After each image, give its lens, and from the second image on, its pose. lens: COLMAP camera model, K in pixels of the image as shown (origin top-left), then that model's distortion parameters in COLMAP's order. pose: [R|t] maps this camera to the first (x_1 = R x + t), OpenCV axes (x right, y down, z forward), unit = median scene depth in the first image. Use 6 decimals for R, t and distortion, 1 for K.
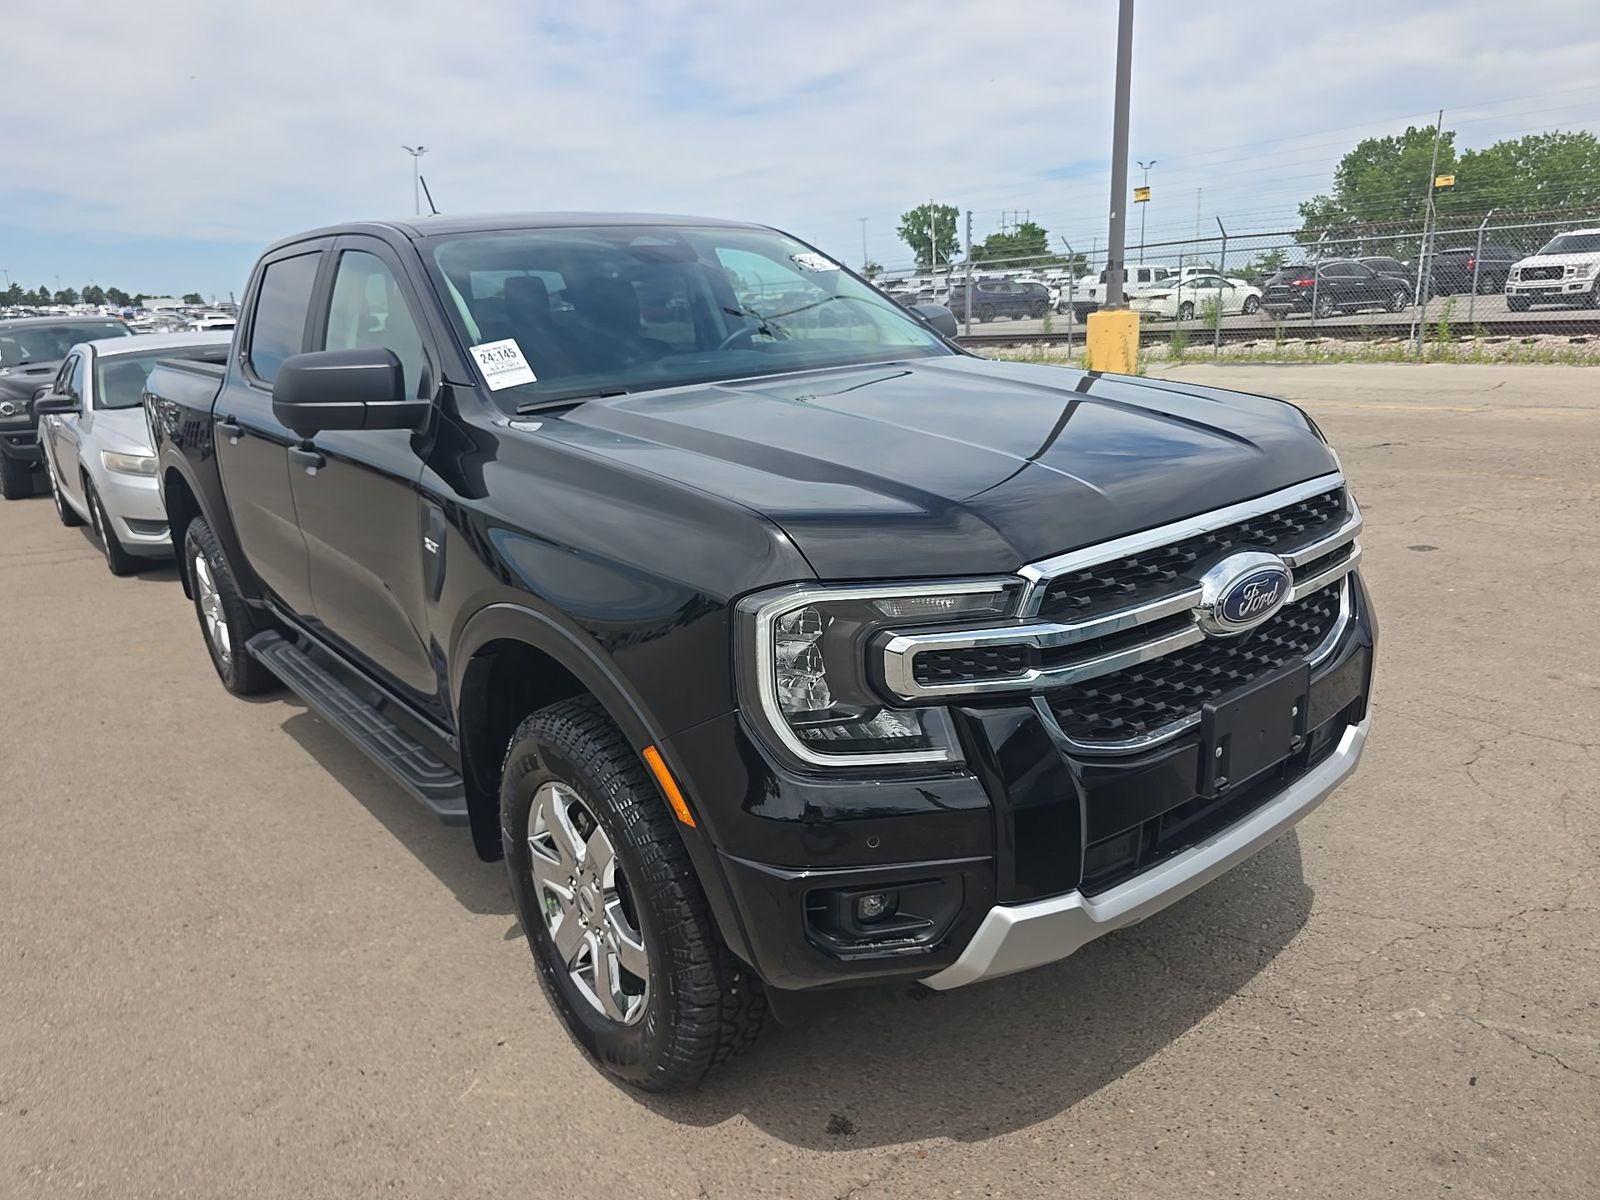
lens RADIAL K [[1093.7, 0, 805.7], [0, 1093.7, 601.2], [0, 0, 1]] dist [0.042015, -0.049847]
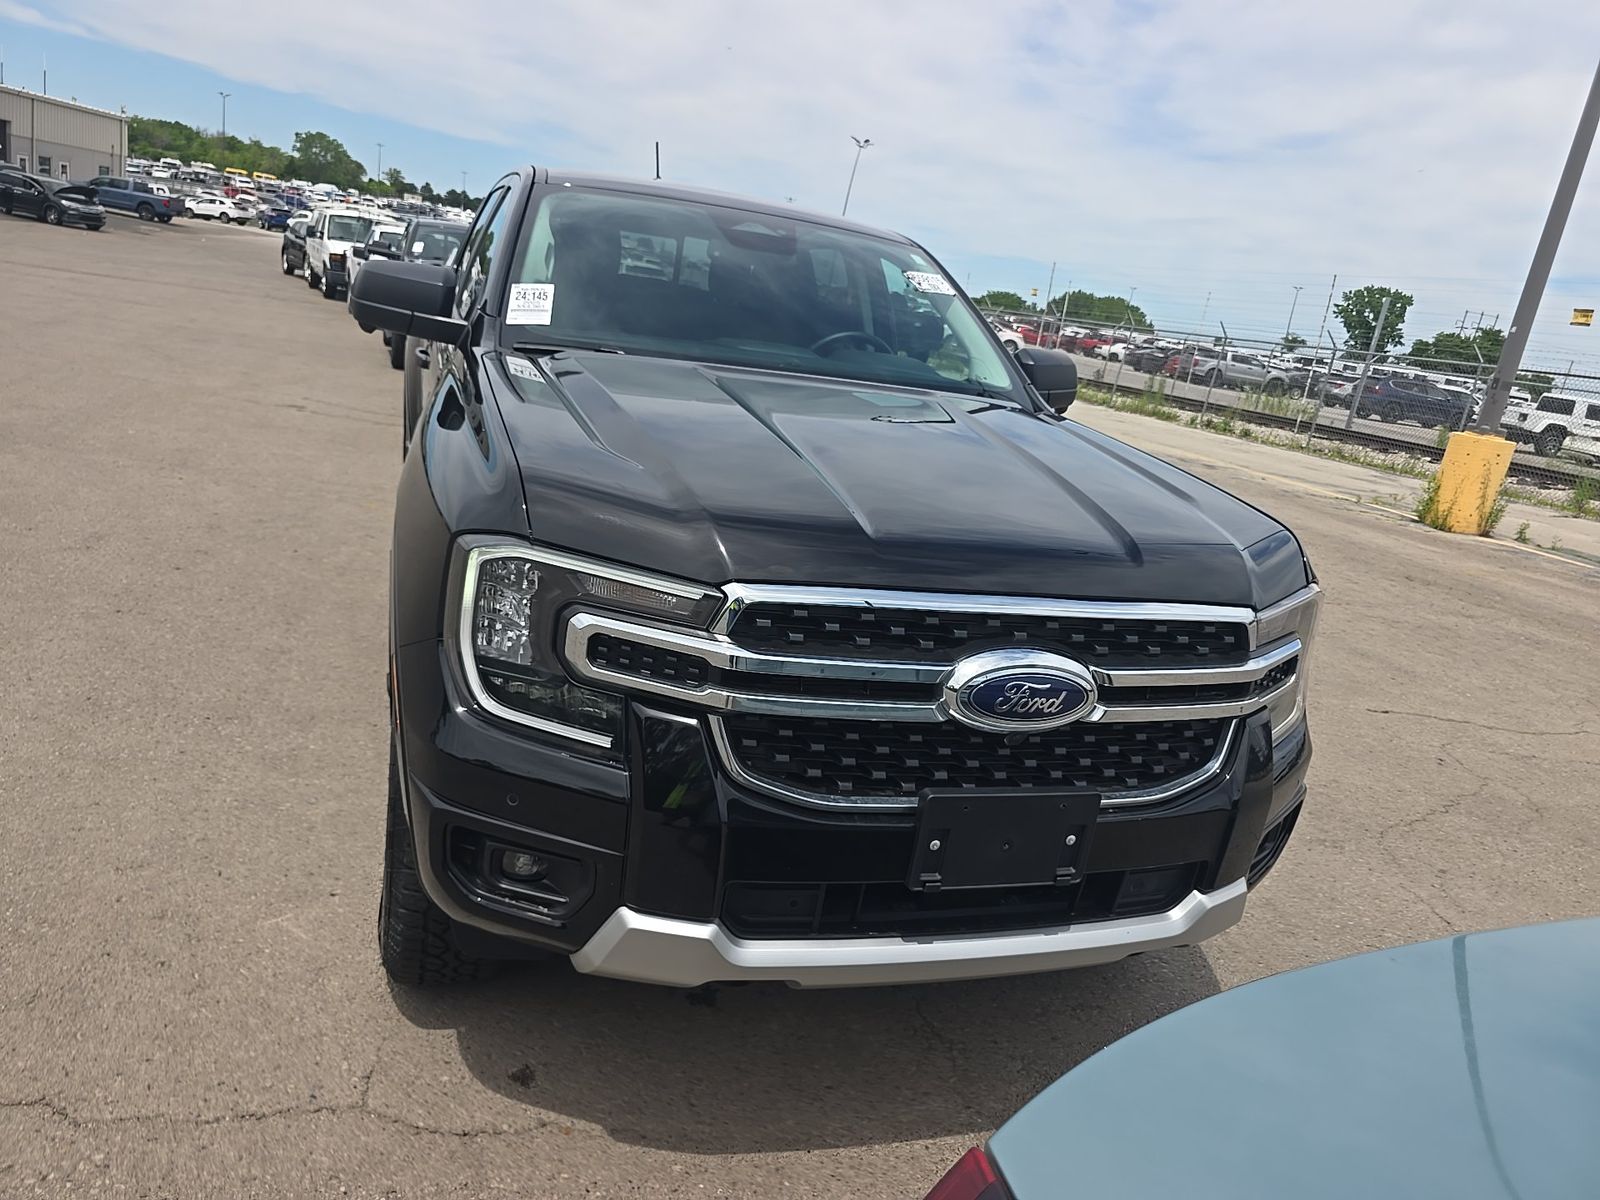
lens RADIAL K [[1093.7, 0, 805.7], [0, 1093.7, 601.2], [0, 0, 1]] dist [0.042015, -0.049847]
pose [[0.917835, 0.277768, -0.283593, 0.432784], [-0.281712, 0.959101, 0.027654, -0.049445], [0.279675, 0.054510, 0.958546, 0.064676]]
